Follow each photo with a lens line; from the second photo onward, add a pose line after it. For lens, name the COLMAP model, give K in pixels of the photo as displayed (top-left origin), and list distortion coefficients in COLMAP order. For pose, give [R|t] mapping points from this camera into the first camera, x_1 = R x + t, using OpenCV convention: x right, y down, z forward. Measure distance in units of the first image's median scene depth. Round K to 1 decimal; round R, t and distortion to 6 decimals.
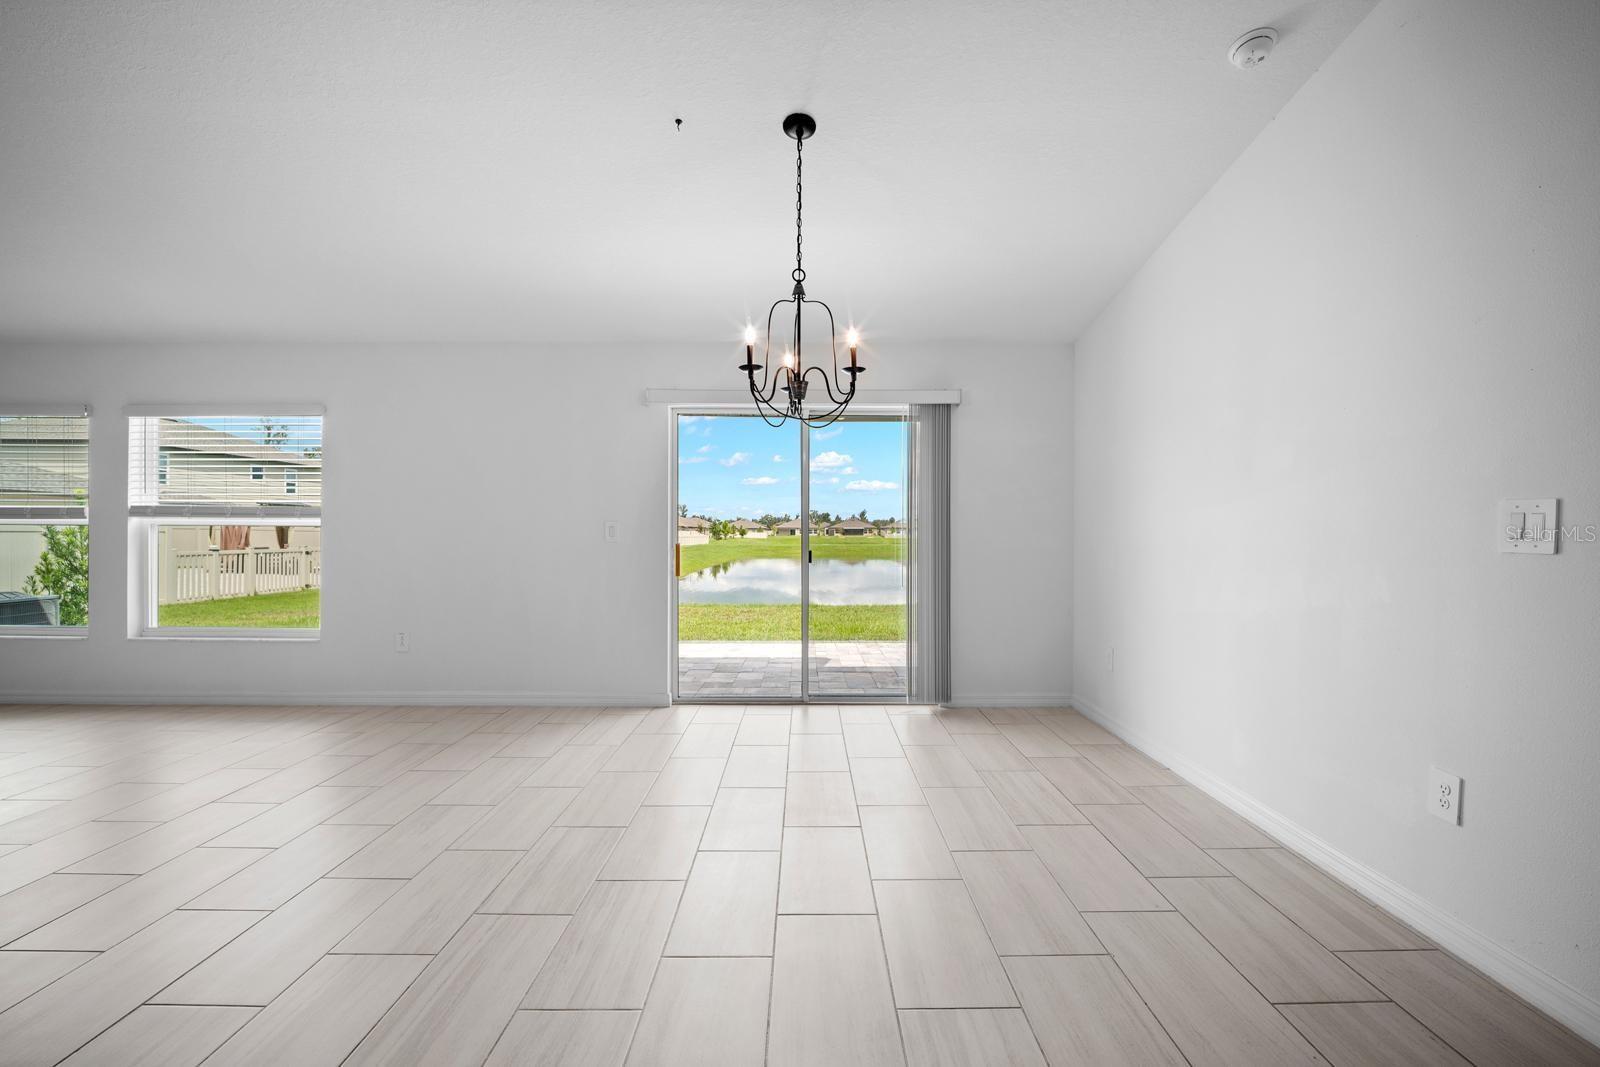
lens RADIAL K [[679.0, 0, 814.5], [0, 679.0, 537.6], [0, 0, 1]] dist [-0.014857, 0.000385]
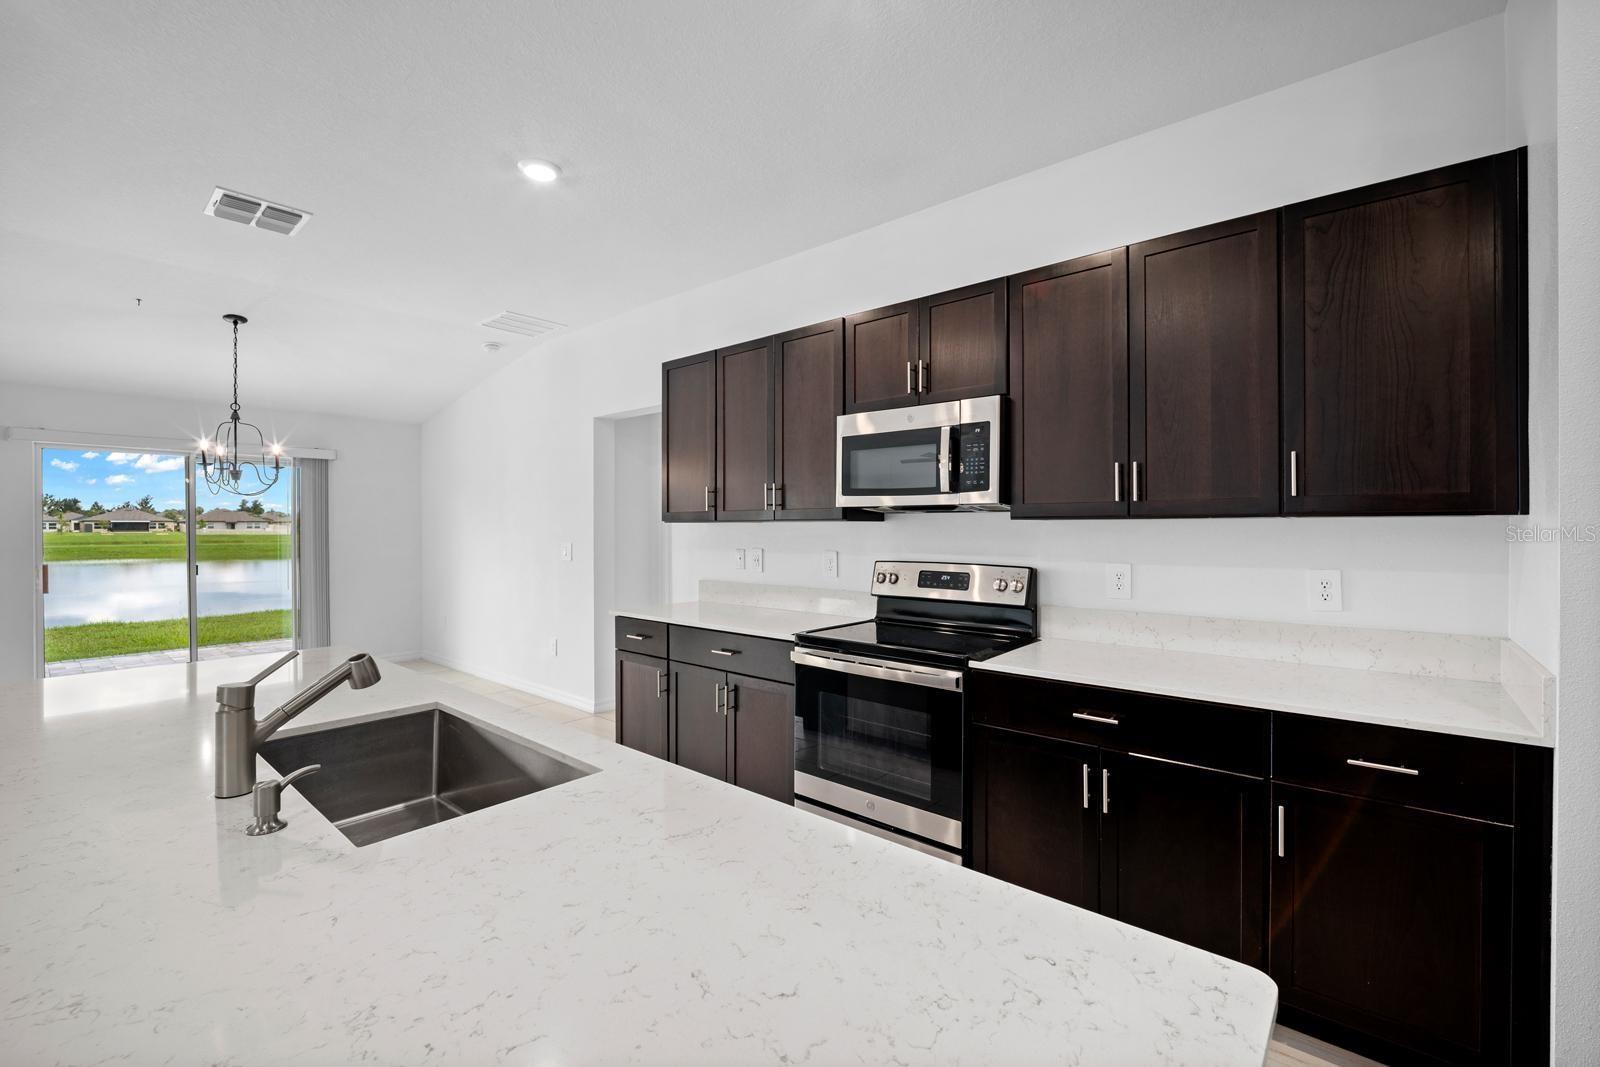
lens RADIAL K [[679.0, 0, 801.0], [0, 679.0, 533.5], [0, 0, 1]] dist [-0.014857, 0.000385]
pose [[0.661568, -0.011459, 0.749798, -0.200850], [0.007982, 0.999934, 0.008239, -0.042386], [-0.749843, 0.000535, 0.661616, -0.671835]]
